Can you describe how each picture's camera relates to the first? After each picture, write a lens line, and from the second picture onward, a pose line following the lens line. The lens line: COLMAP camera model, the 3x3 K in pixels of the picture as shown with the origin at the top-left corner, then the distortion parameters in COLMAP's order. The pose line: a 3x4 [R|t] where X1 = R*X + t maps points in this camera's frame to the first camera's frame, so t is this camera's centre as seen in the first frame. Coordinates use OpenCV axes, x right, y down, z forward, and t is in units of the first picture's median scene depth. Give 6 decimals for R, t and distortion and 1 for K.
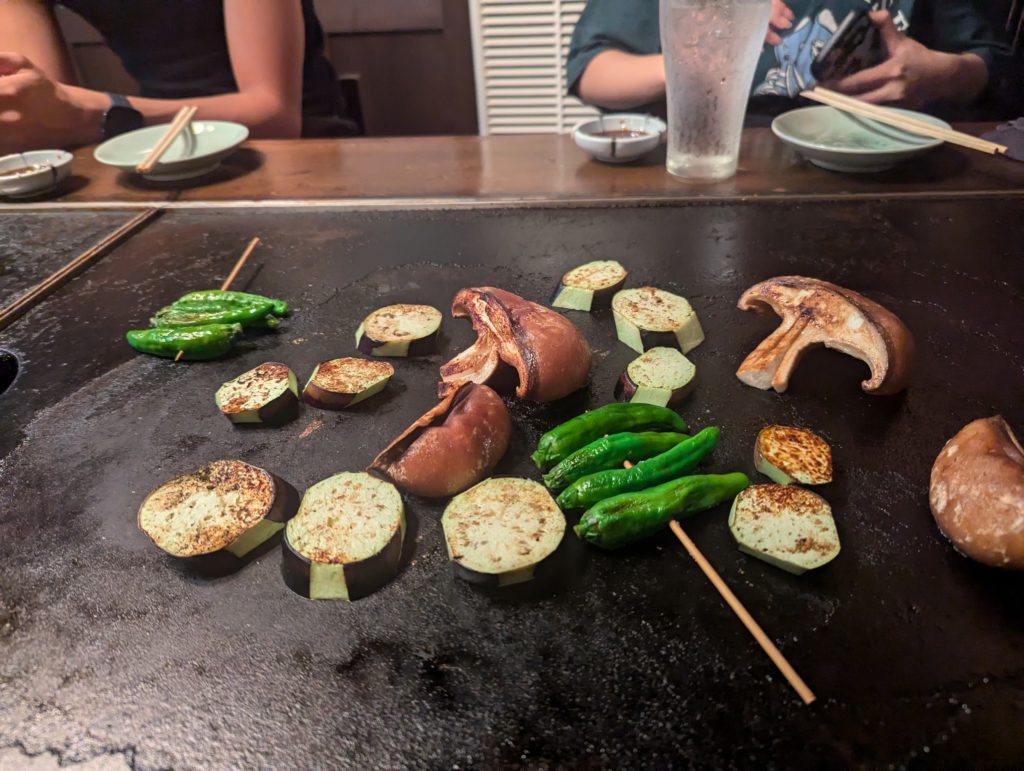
lens RADIAL K [[707.9, 0, 512.0], [0, 707.9, 385.5], [0, 0, 1]] dist [0.031181, -0.033776]
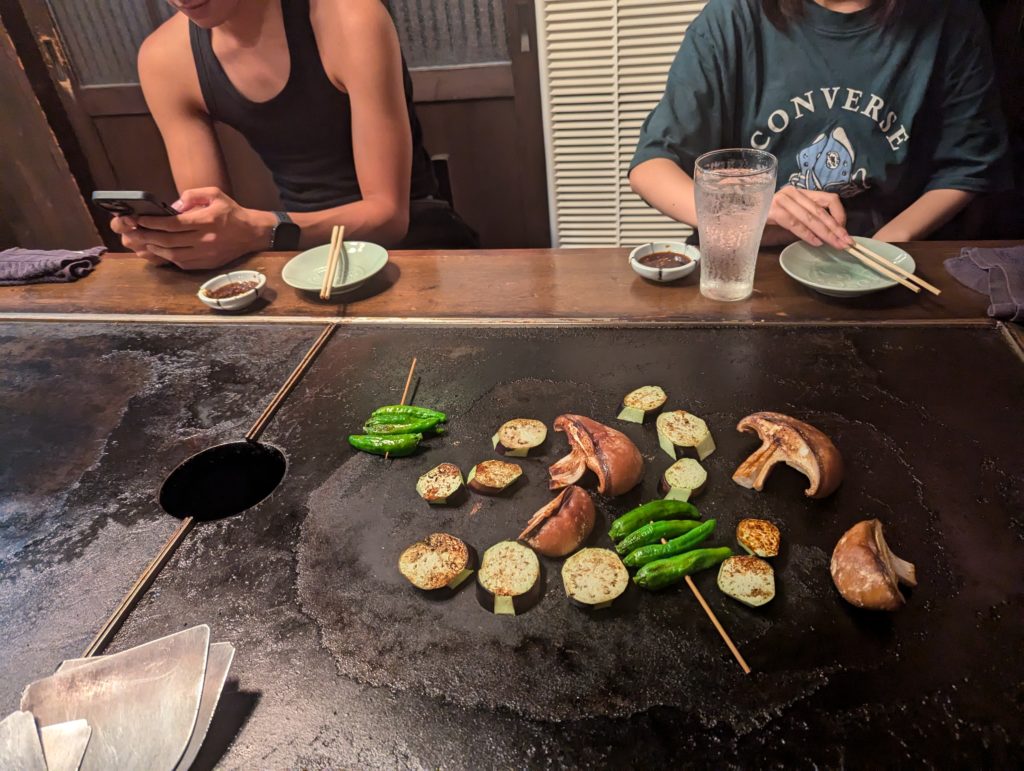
lens RADIAL K [[733.2, 0, 512.0], [0, 733.2, 385.5], [0, 0, 1]] dist [0.053756, -0.044338]
pose [[0.997850, 0.001302, -0.065533, -0.081983], [0.001244, 0.999246, 0.038801, -0.301586], [0.065534, -0.038799, 0.997096, -0.736109]]
